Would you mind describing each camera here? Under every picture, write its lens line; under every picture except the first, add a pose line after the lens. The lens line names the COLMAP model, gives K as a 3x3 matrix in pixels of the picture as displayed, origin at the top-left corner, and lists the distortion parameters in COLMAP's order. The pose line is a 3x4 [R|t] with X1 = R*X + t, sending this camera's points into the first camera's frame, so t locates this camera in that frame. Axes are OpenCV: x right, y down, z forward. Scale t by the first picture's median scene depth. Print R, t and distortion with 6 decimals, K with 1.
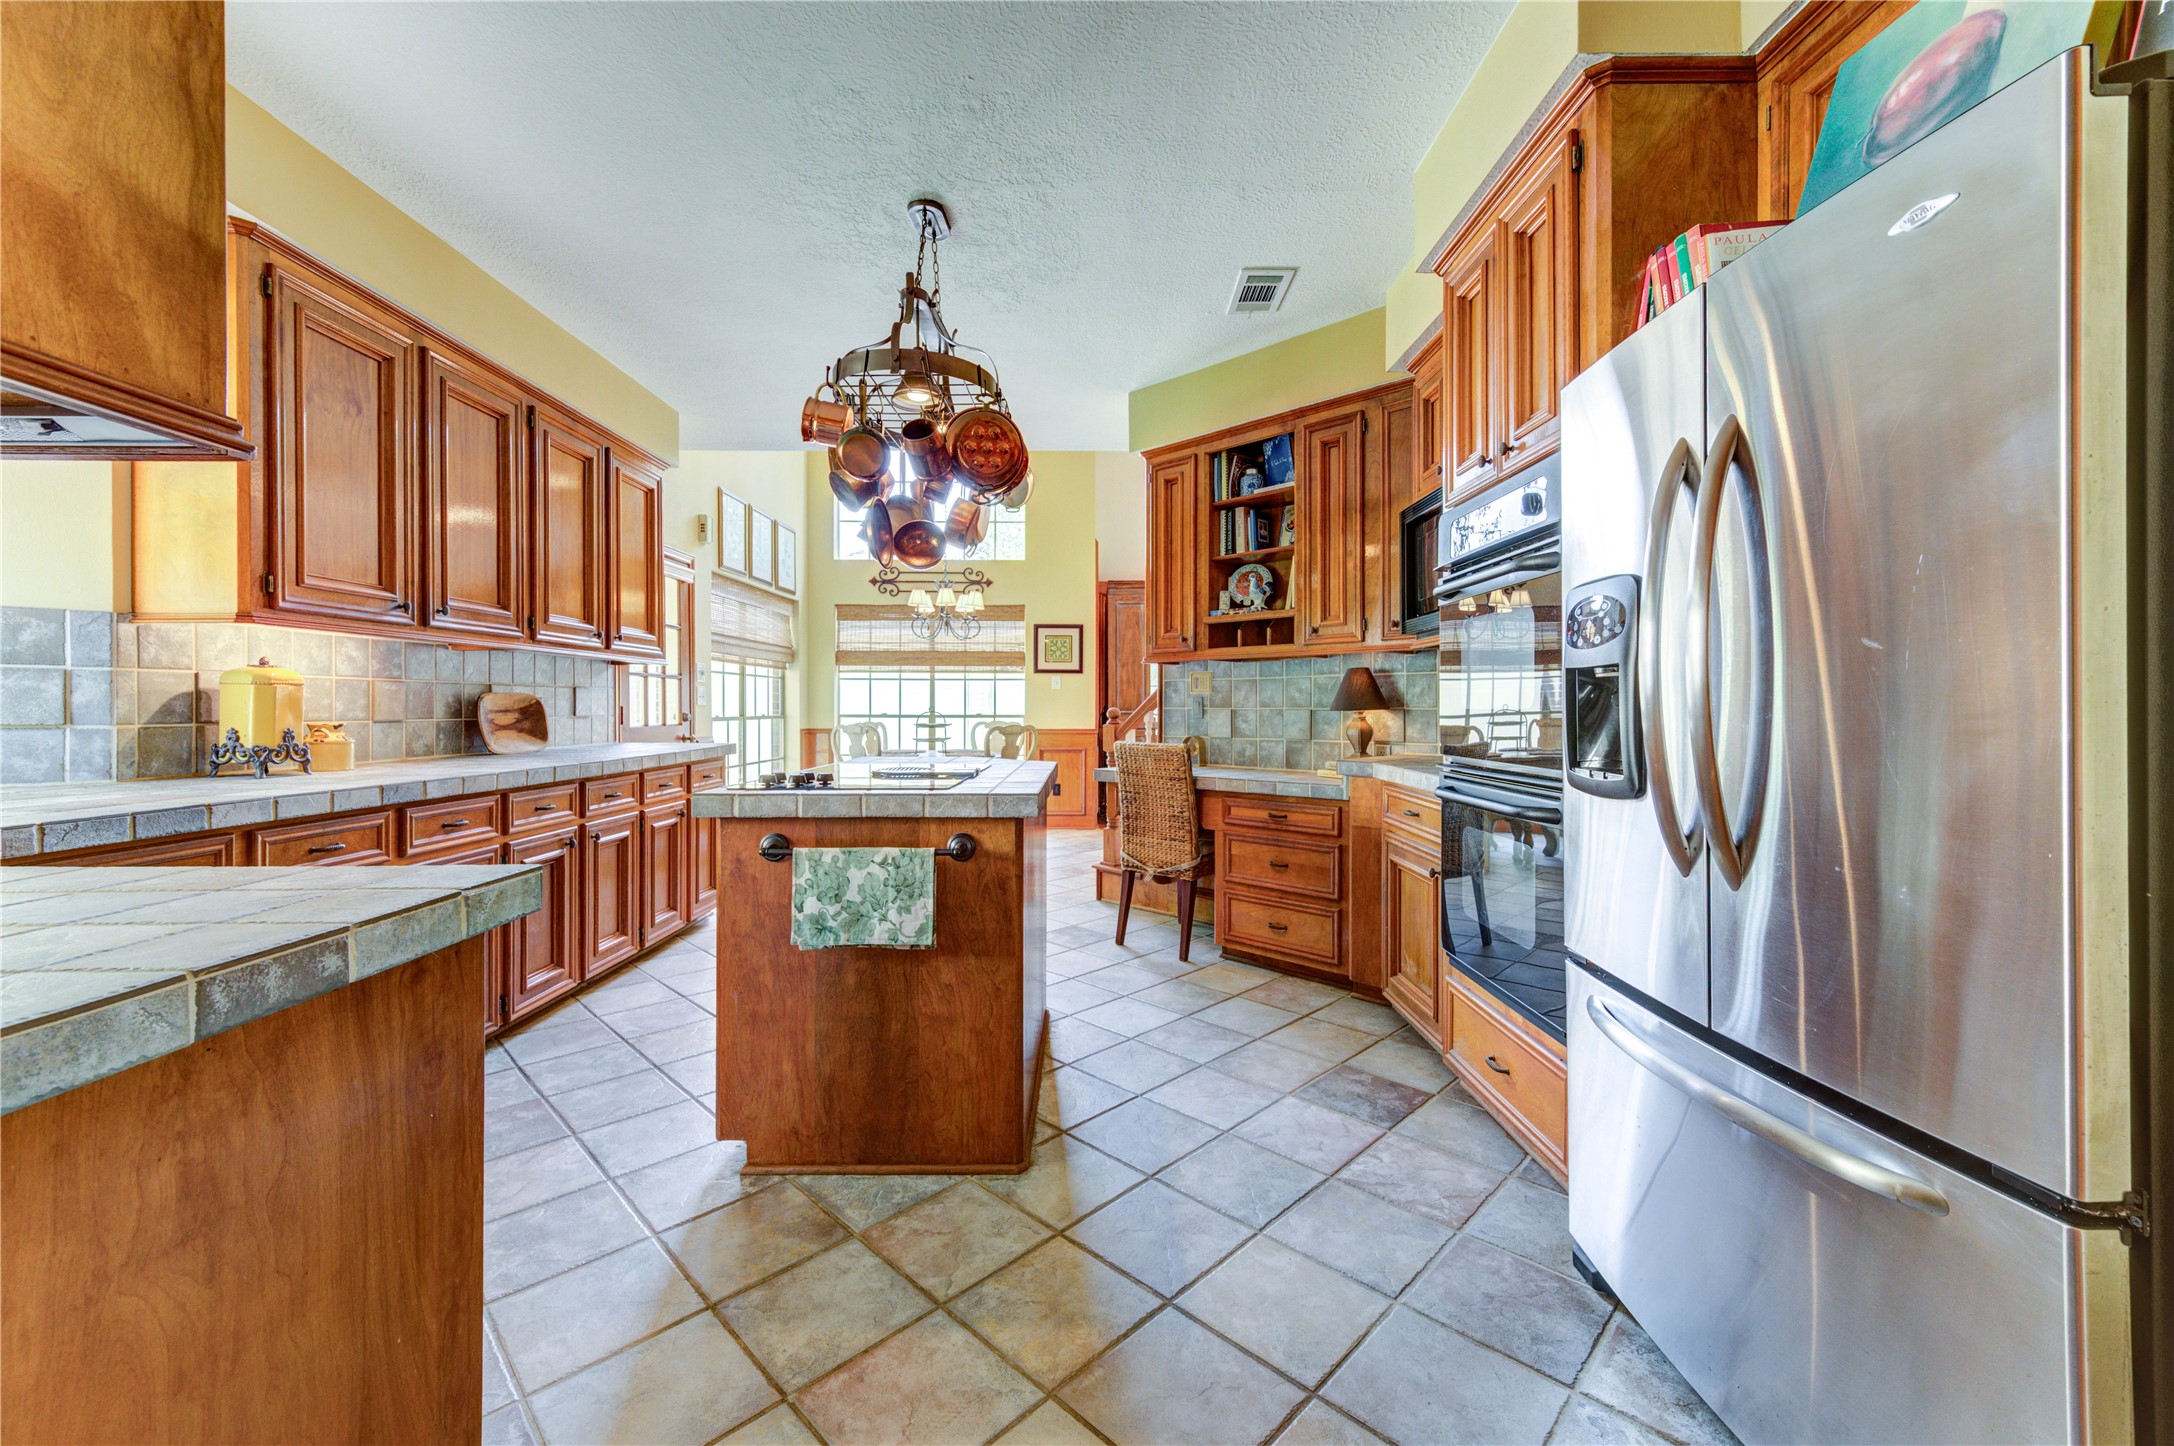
lens RADIAL K [[845.7, 0, 1095.4], [0, 845.7, 705.7], [0, 0, 1]] dist [0.000663, -0.000130]
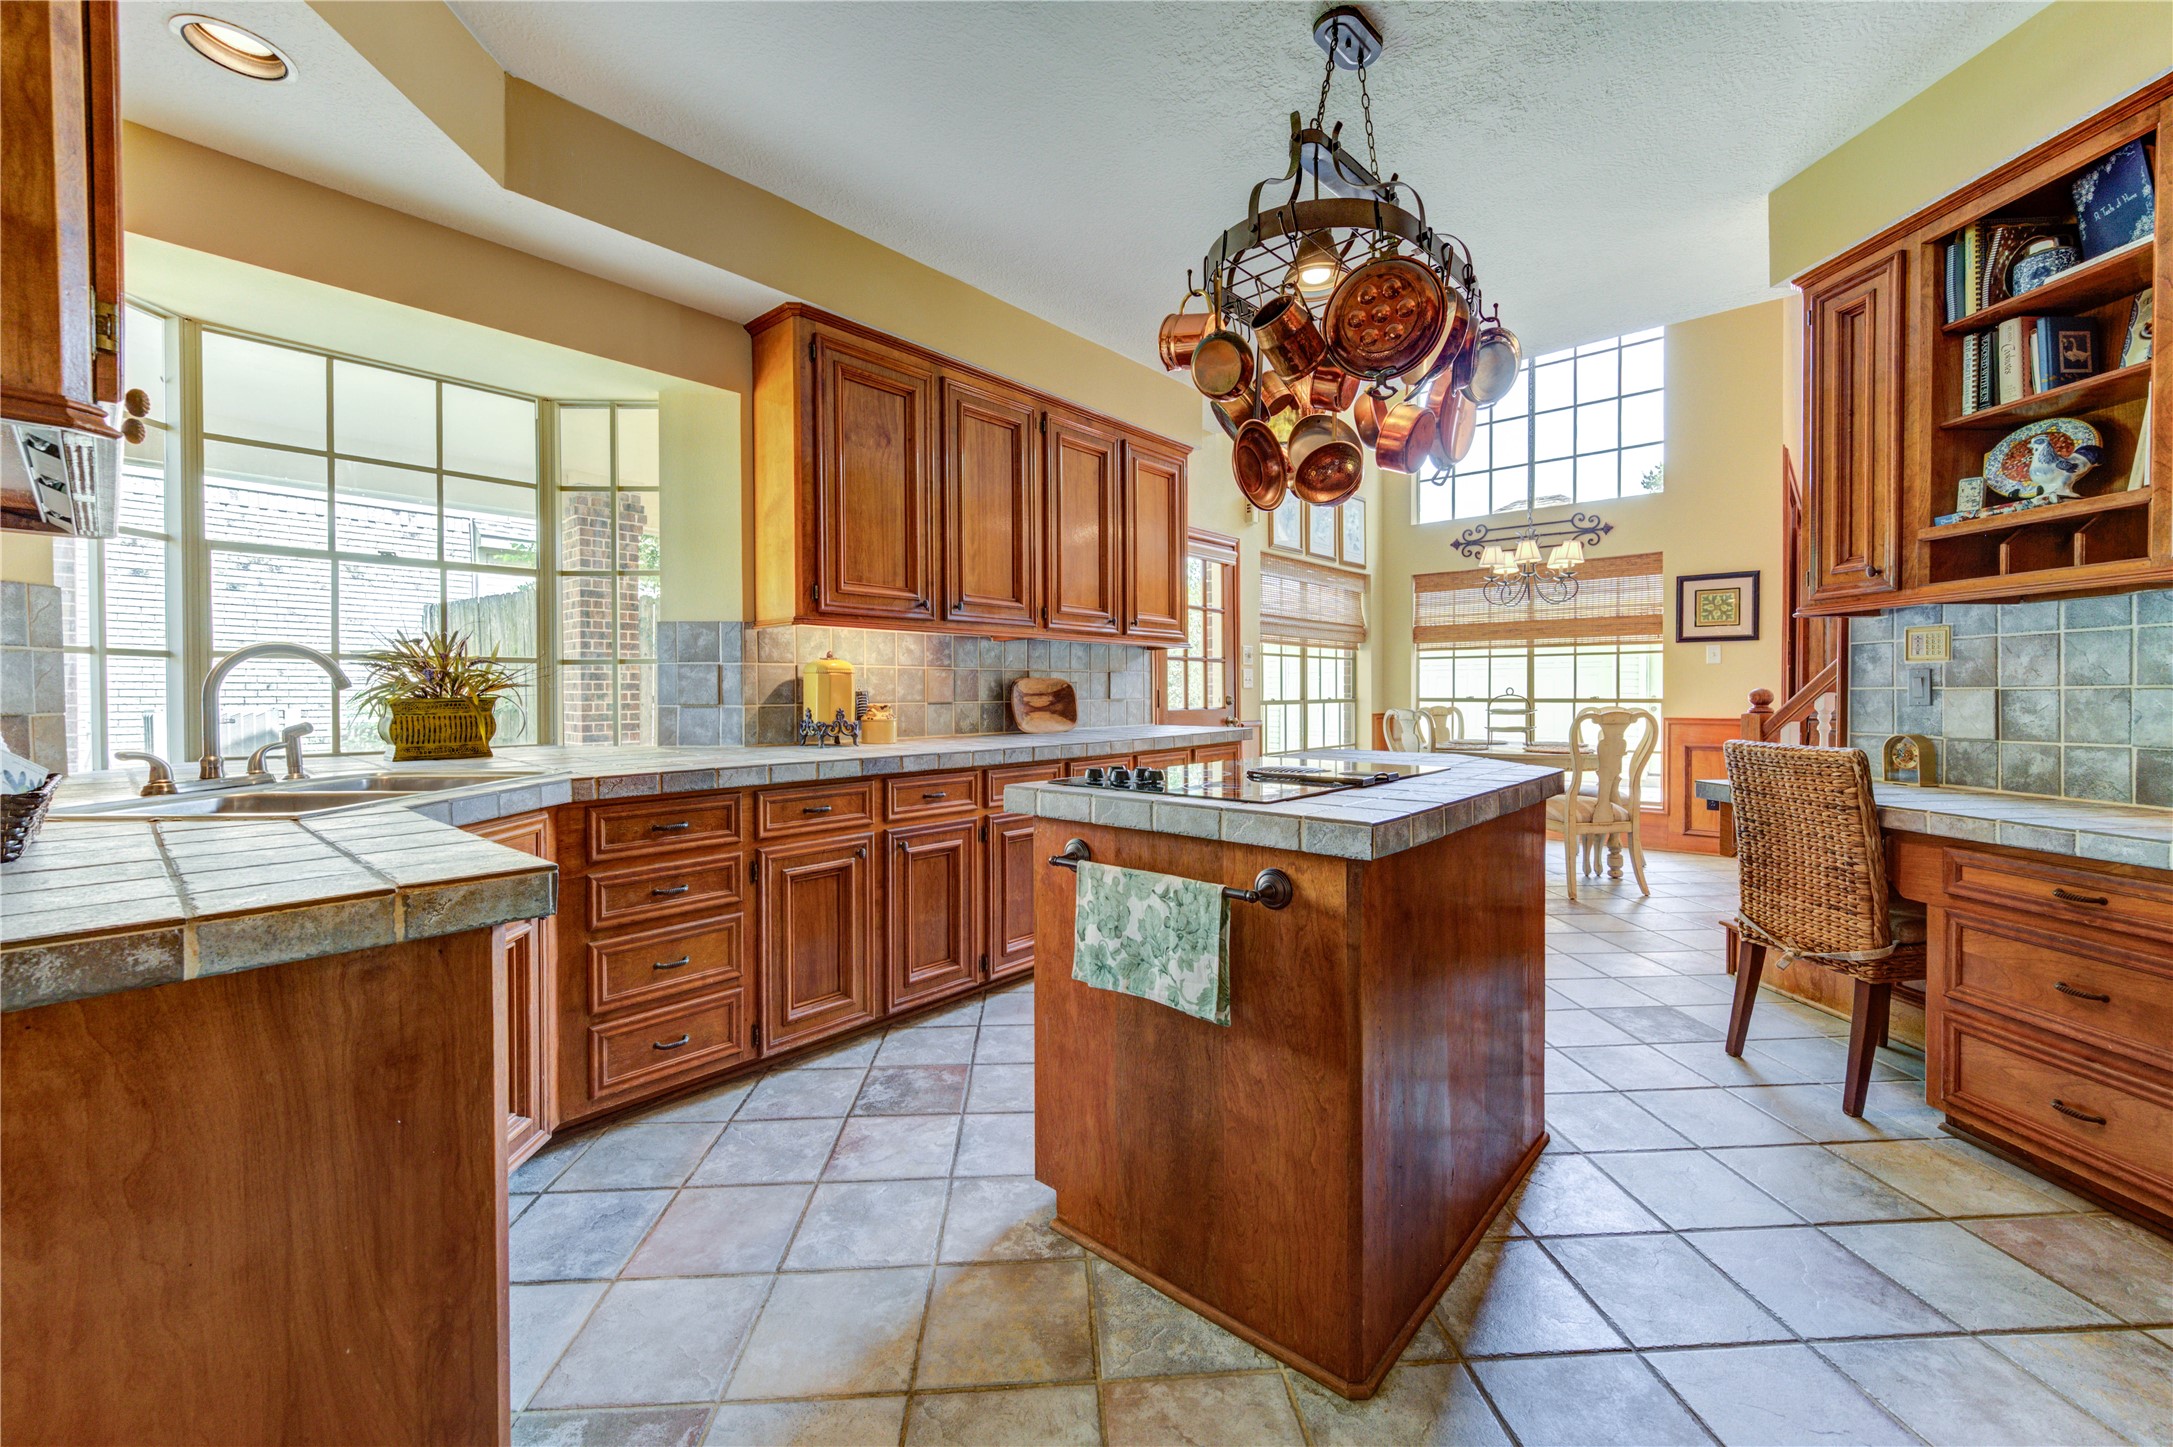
lens RADIAL K [[859.6, 0, 1104.0], [0, 859.6, 702.1], [0, 0, 1]] dist [-0.000962, 0.000528]
pose [[0.747612, 0.004007, -0.664124, 0.104960], [0.005635, 0.999908, 0.012377, 0.002618], [0.664112, -0.012996, 0.747520, 0.196689]]
